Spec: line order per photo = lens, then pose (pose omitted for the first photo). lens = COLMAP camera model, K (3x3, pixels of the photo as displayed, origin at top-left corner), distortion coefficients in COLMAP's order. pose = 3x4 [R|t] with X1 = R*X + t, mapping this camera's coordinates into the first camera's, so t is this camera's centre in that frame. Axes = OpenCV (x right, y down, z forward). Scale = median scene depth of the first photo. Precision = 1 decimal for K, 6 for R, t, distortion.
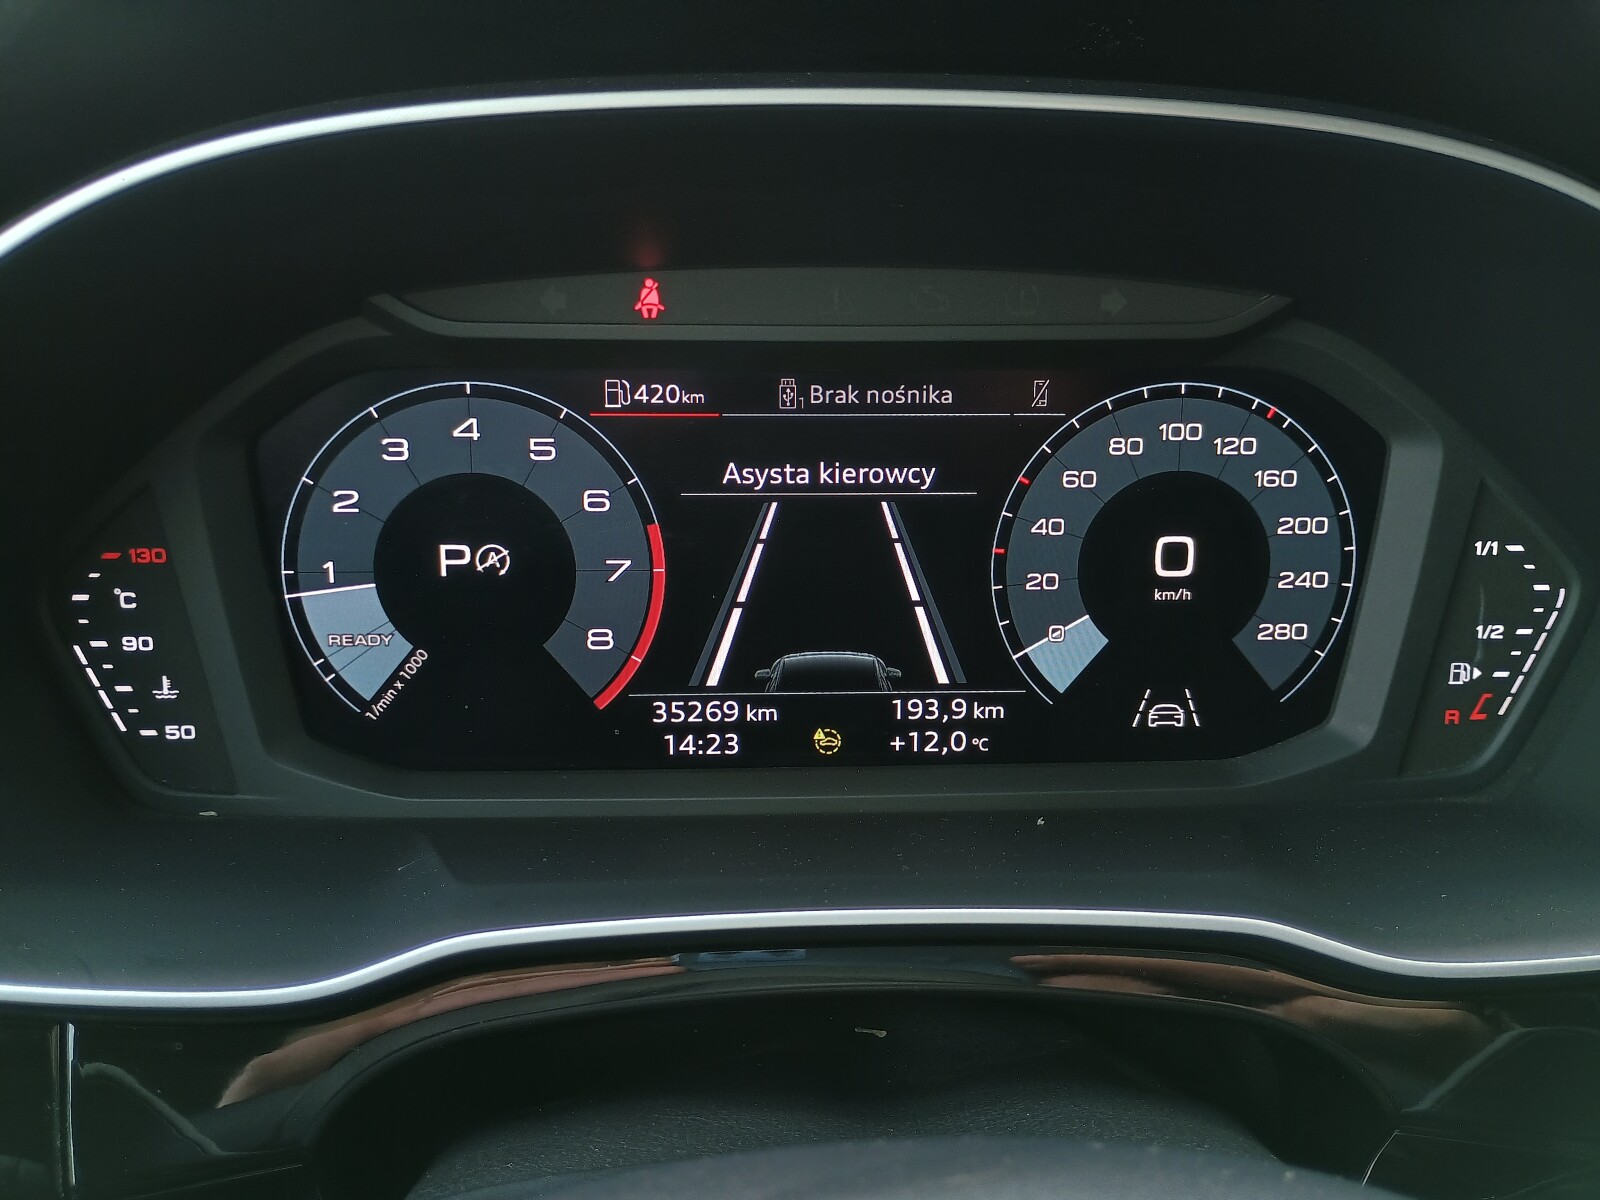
lens RADIAL K [[1381.0, 0, 800.2], [0, 1381.0, 592.6], [0, 0, 1]] dist [0.052146, -0.057528]
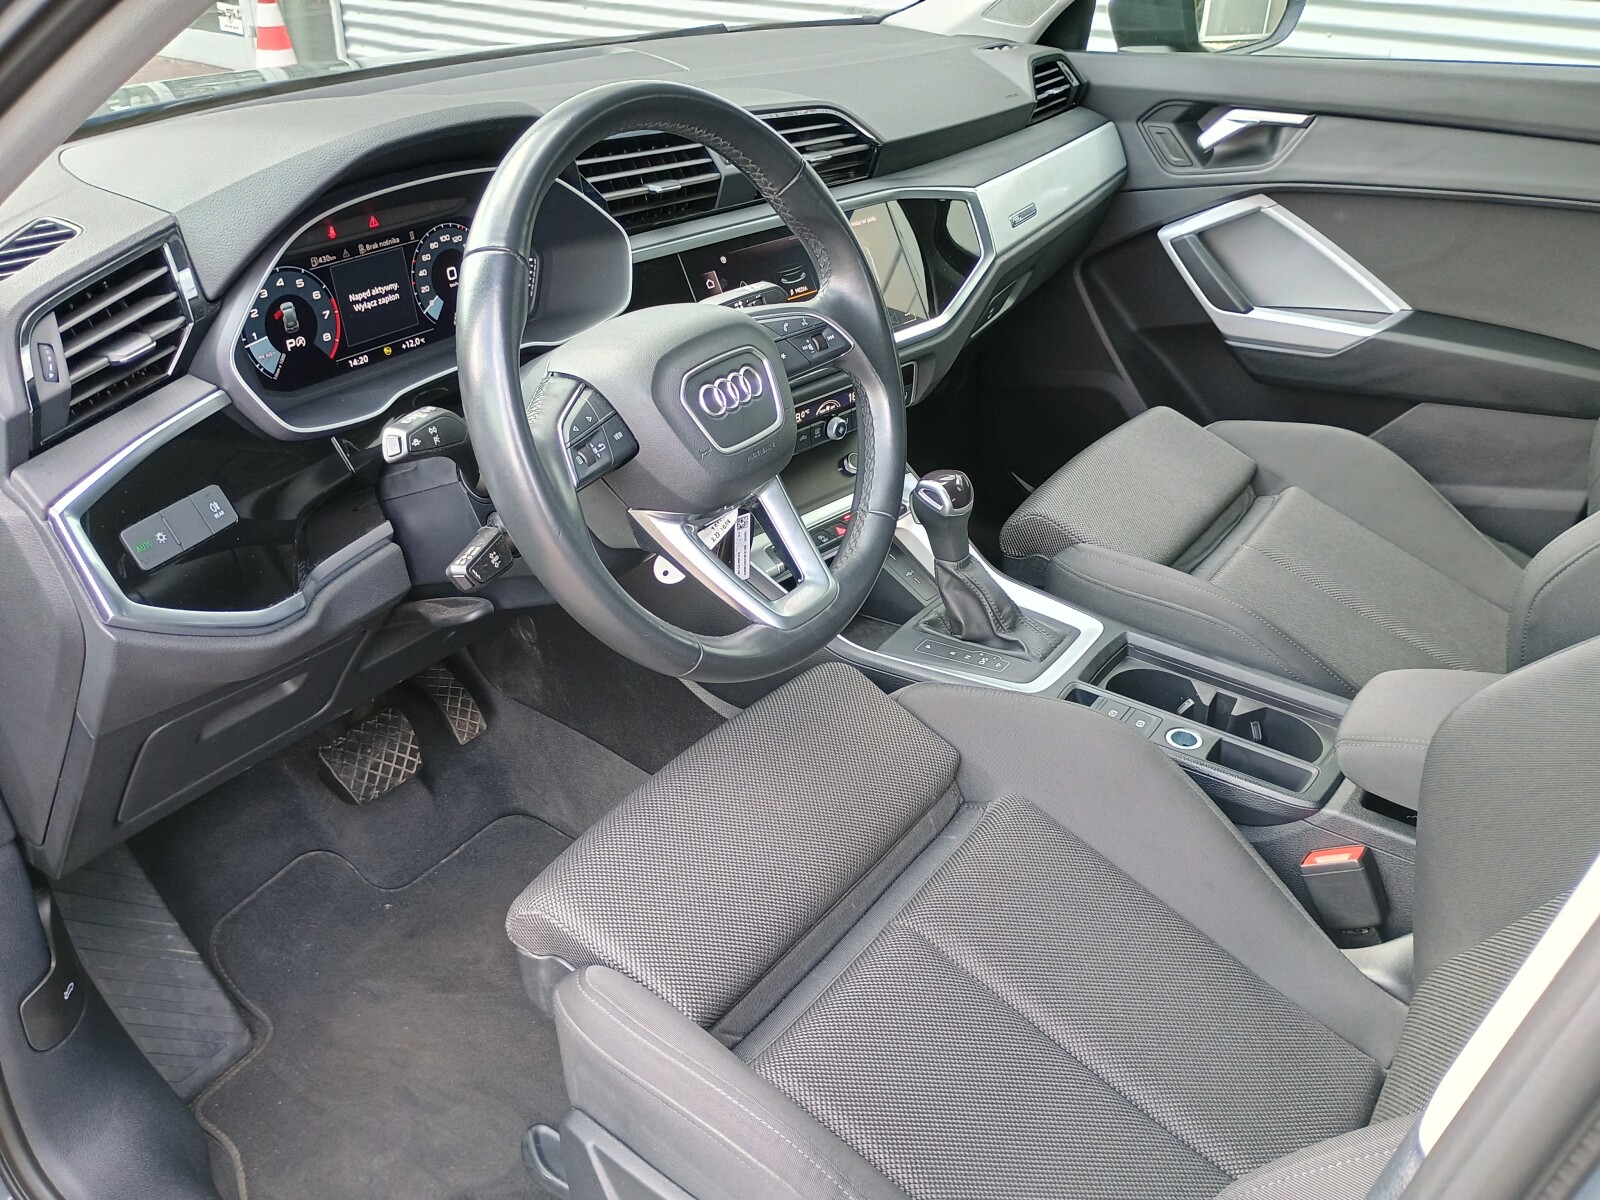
lens RADIAL K [[1381.0, 0, 803.2], [0, 1381.0, 603.6], [0, 0, 1]] dist [0.052146, -0.057528]
pose [[0.607937, -0.393316, 0.689722, -2.025854], [0.249282, 0.919309, 0.304515, -0.110217], [-0.753838, -0.013191, 0.656928, -2.090937]]
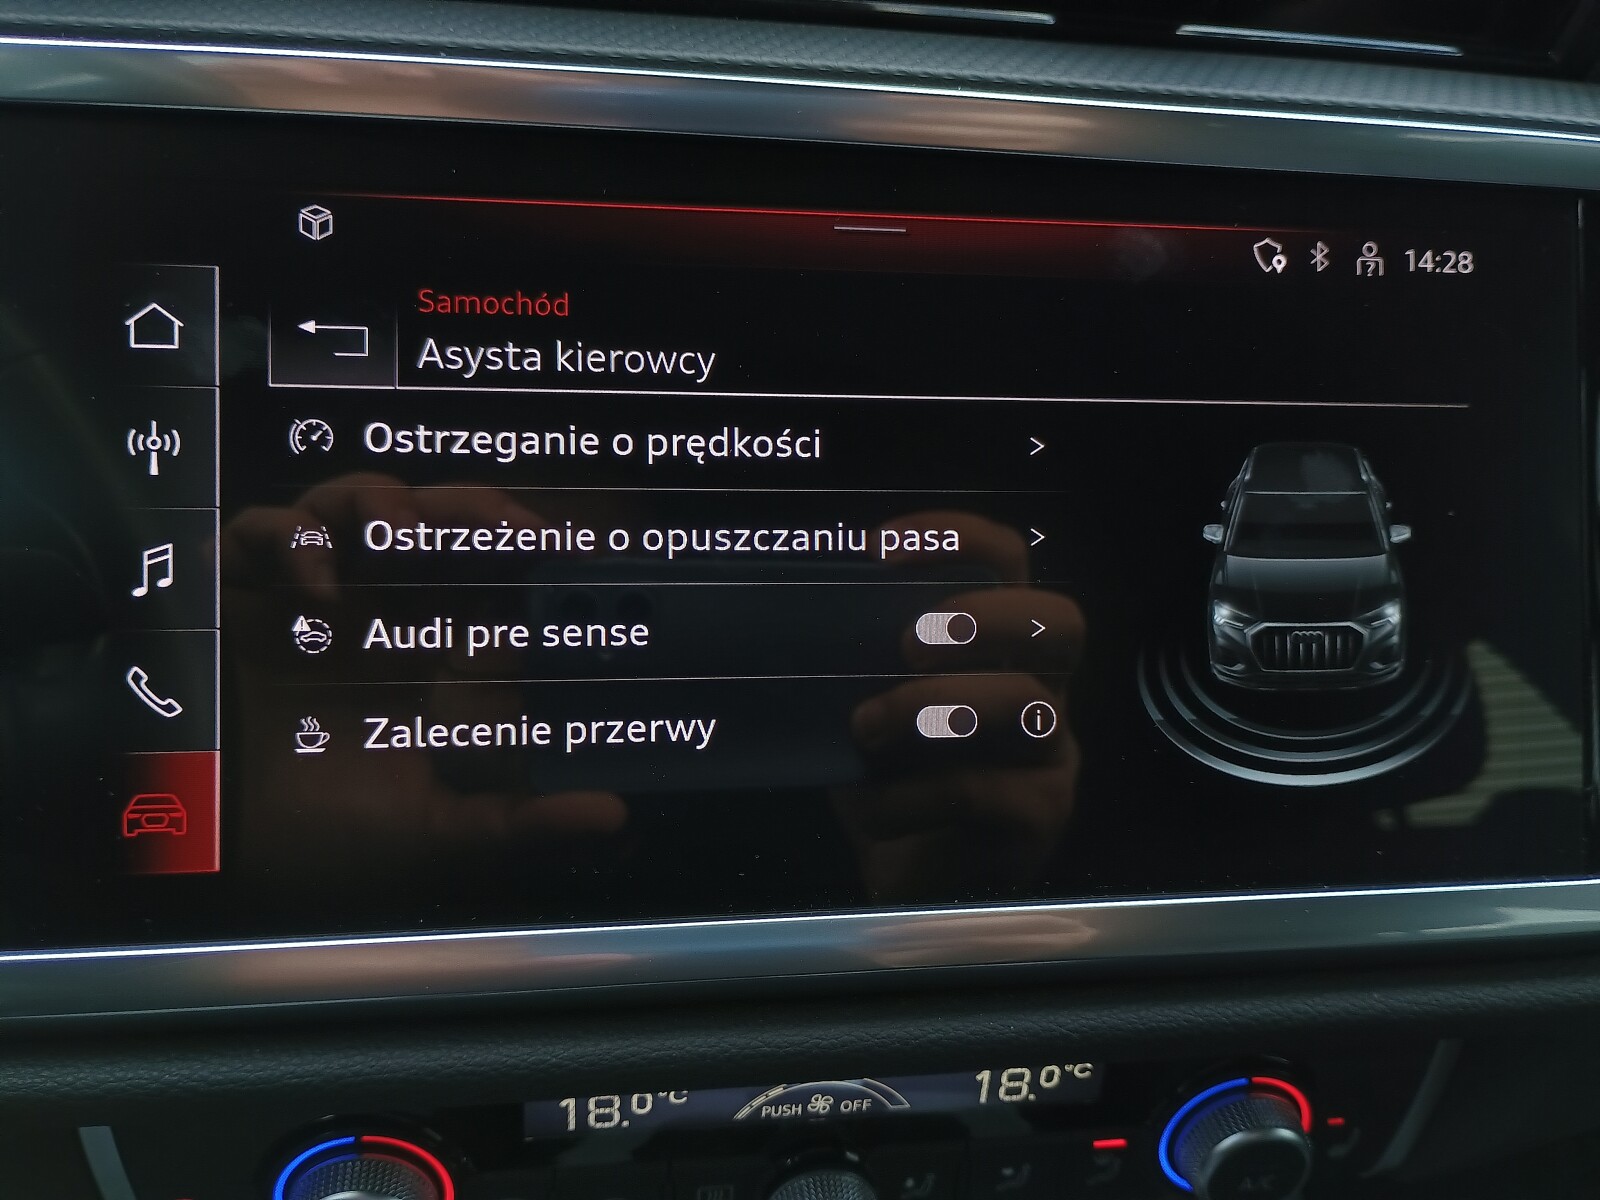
lens RADIAL K [[1381.0, 0, 798.0], [0, 1381.0, 607.4], [0, 0, 1]] dist [0.052146, -0.057528]
pose [[0.961289, -0.068066, 0.267003, 1.031275], [0.016951, 0.981782, 0.189253, 0.201878], [-0.275020, -0.177401, 0.944930, -0.042506]]
